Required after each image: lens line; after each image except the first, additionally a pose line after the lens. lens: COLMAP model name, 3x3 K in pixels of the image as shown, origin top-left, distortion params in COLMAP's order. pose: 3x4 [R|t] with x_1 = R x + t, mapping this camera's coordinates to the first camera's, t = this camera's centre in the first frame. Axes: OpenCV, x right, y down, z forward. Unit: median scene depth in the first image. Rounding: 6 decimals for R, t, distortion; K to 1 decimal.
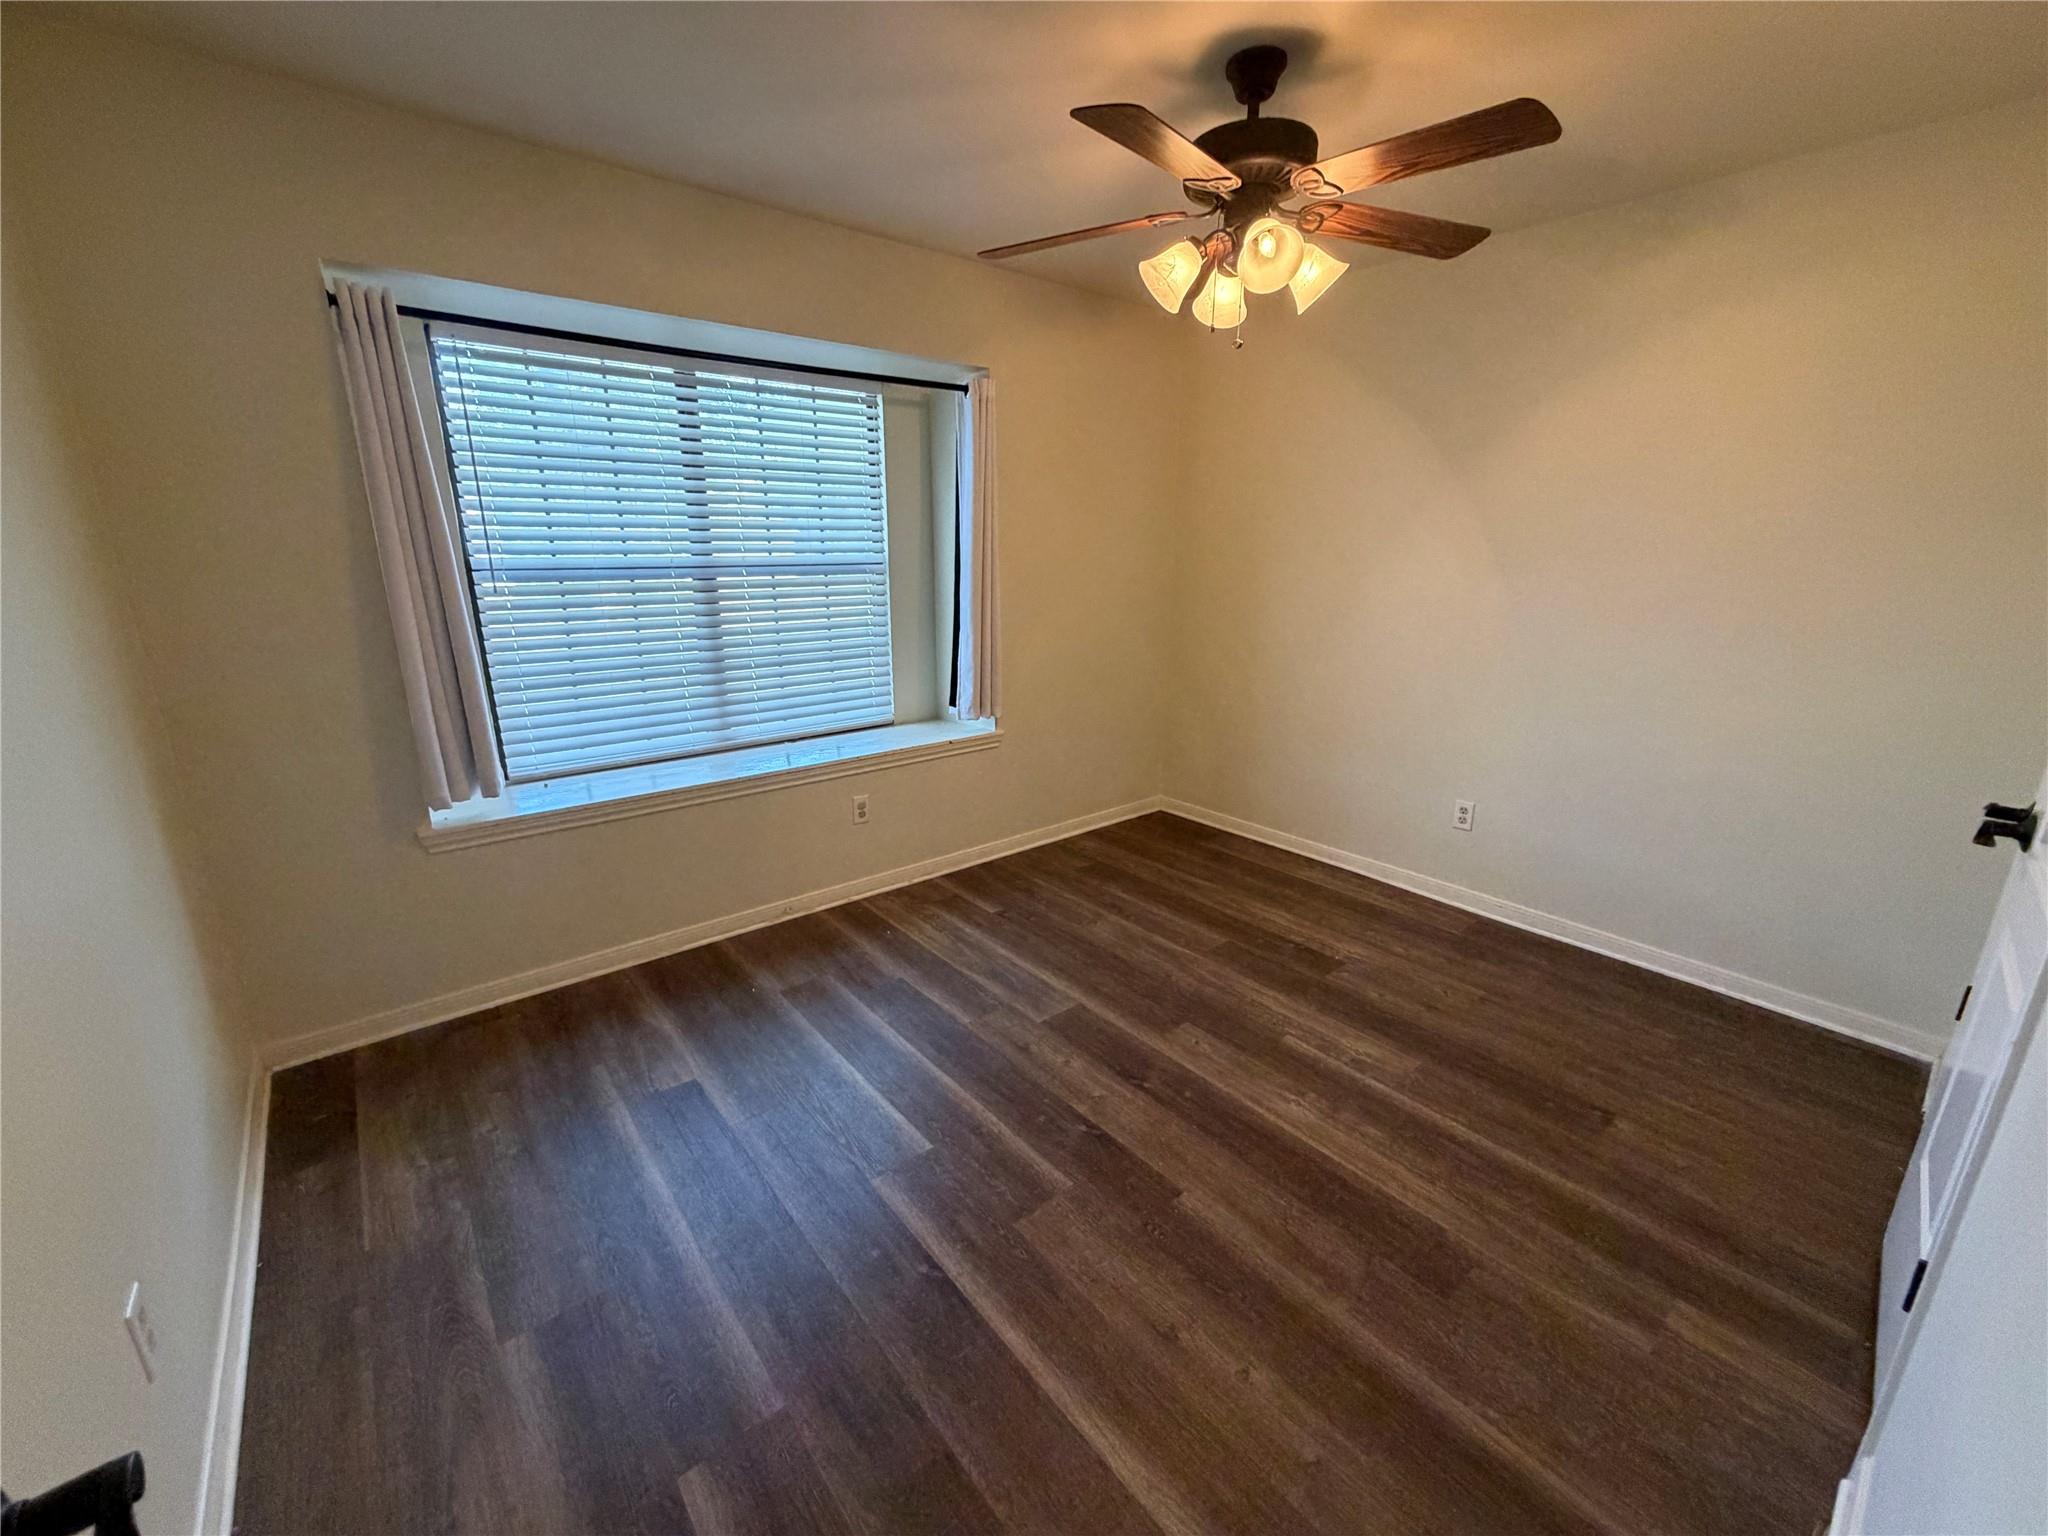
lens RADIAL K [[816.5, 0, 1021.1], [0, 816.5, 765.7], [0, 0, 1]] dist [-0.001419, 0.000004]
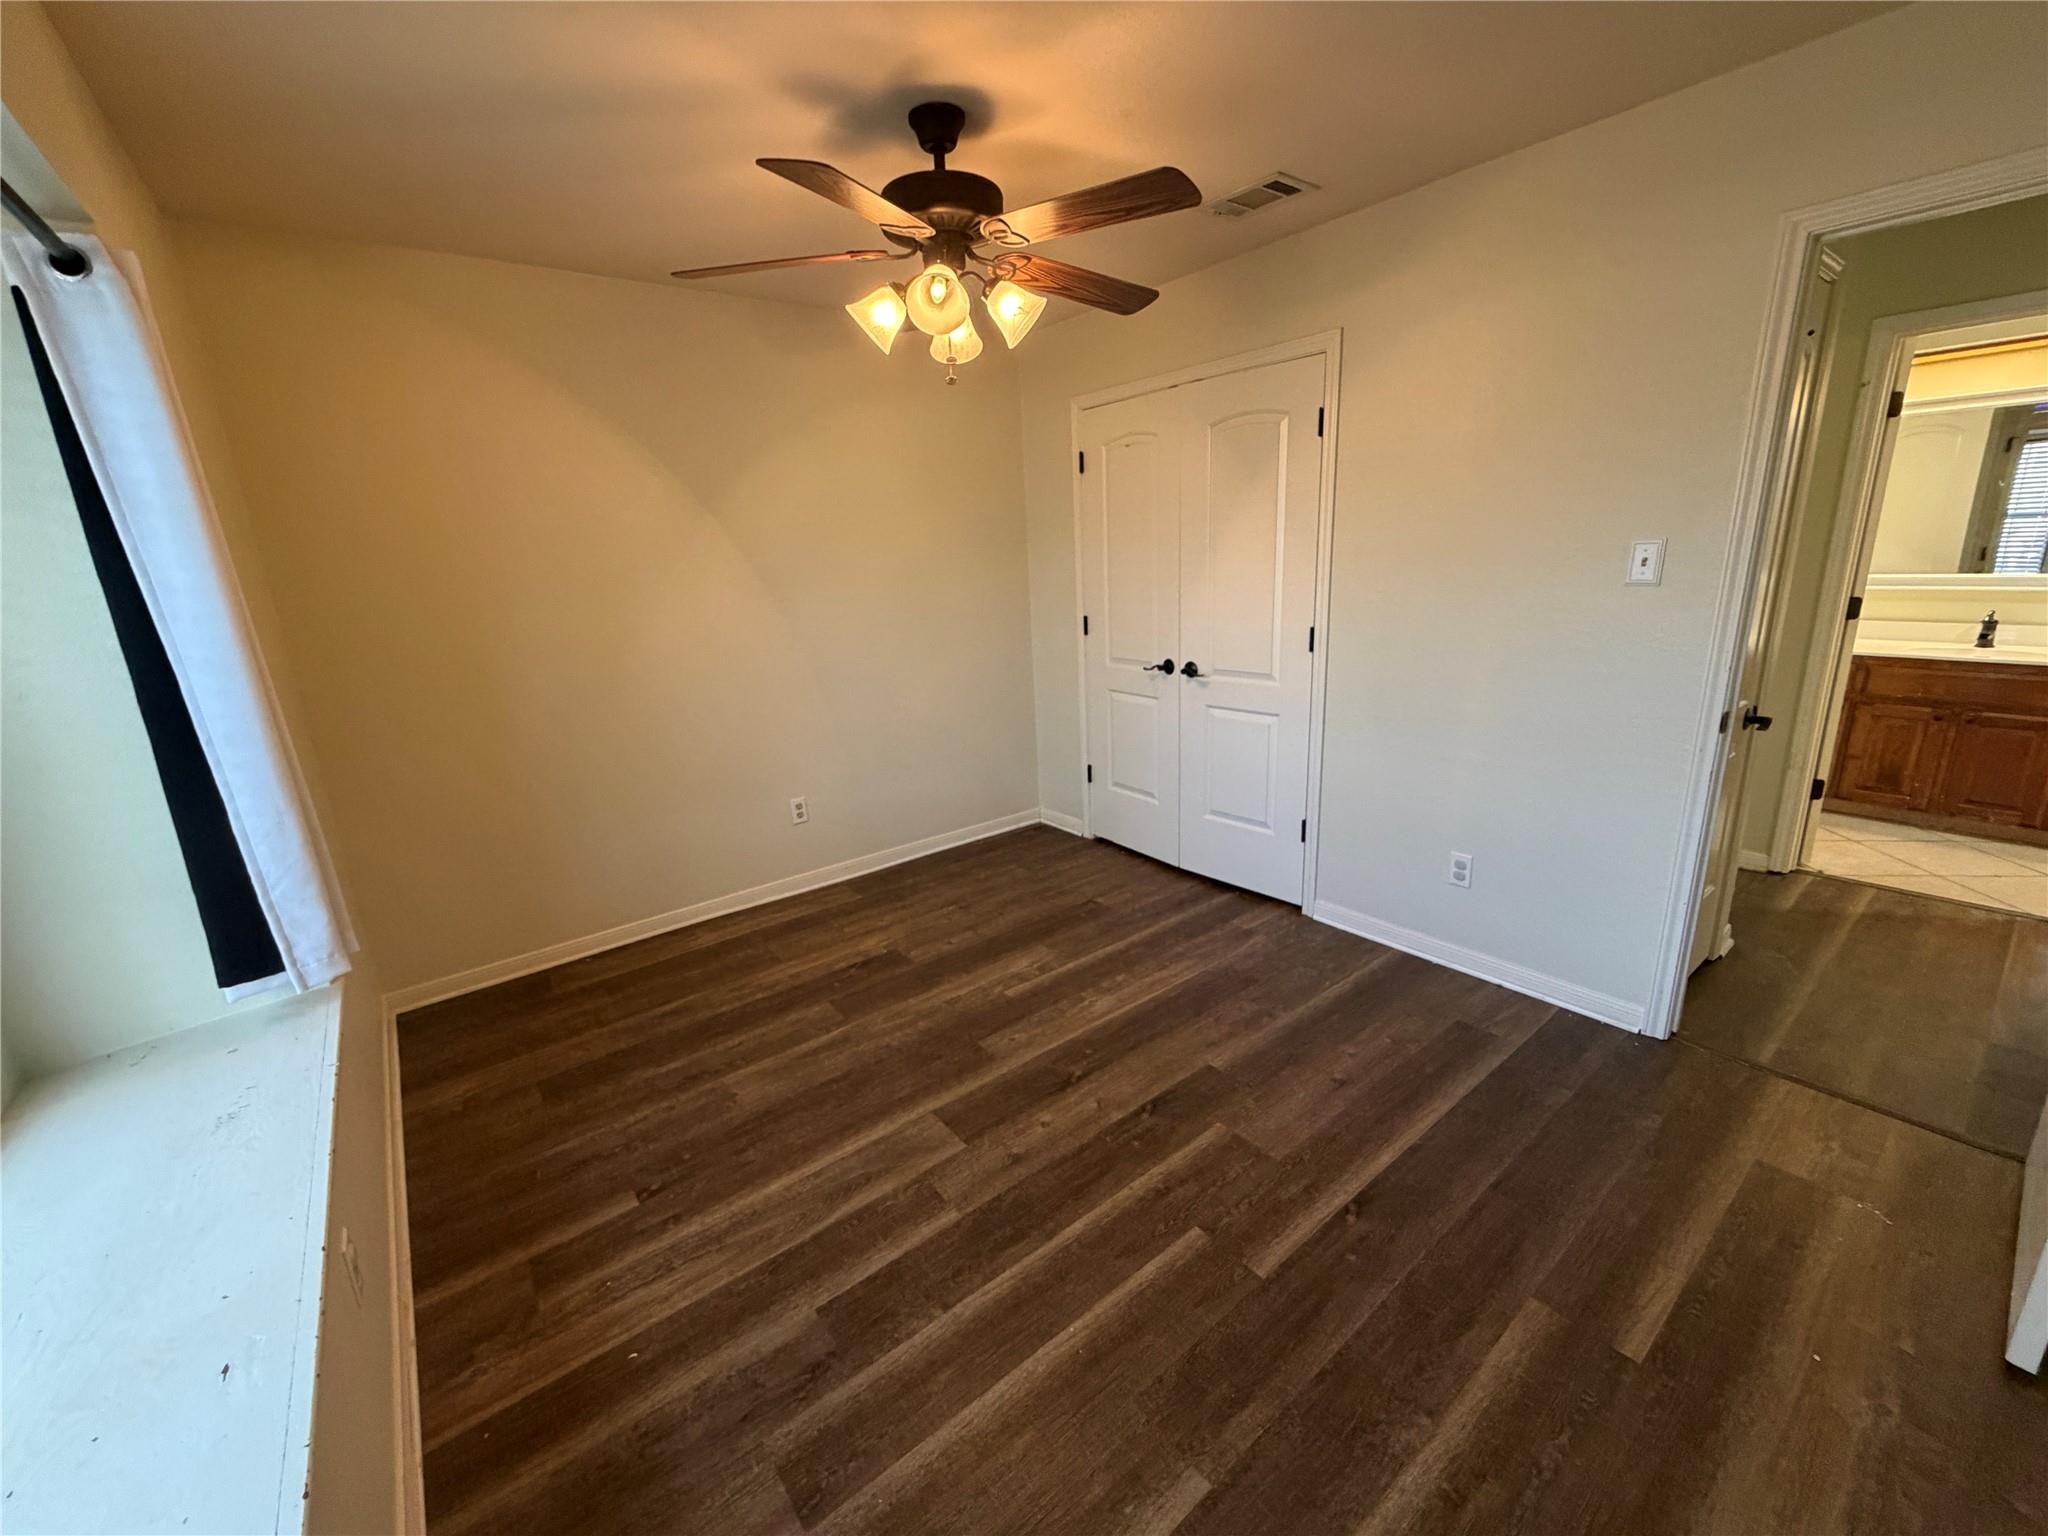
lens RADIAL K [[816.5, 0, 1021.1], [0, 816.5, 765.7], [0, 0, 1]] dist [-0.001419, 0.000004]
pose [[0.025657, -0.262619, 0.964559, -0.671331], [0.309518, 0.919549, 0.242131, -0.224873], [-0.950547, 0.292336, 0.104878, 0.737944]]
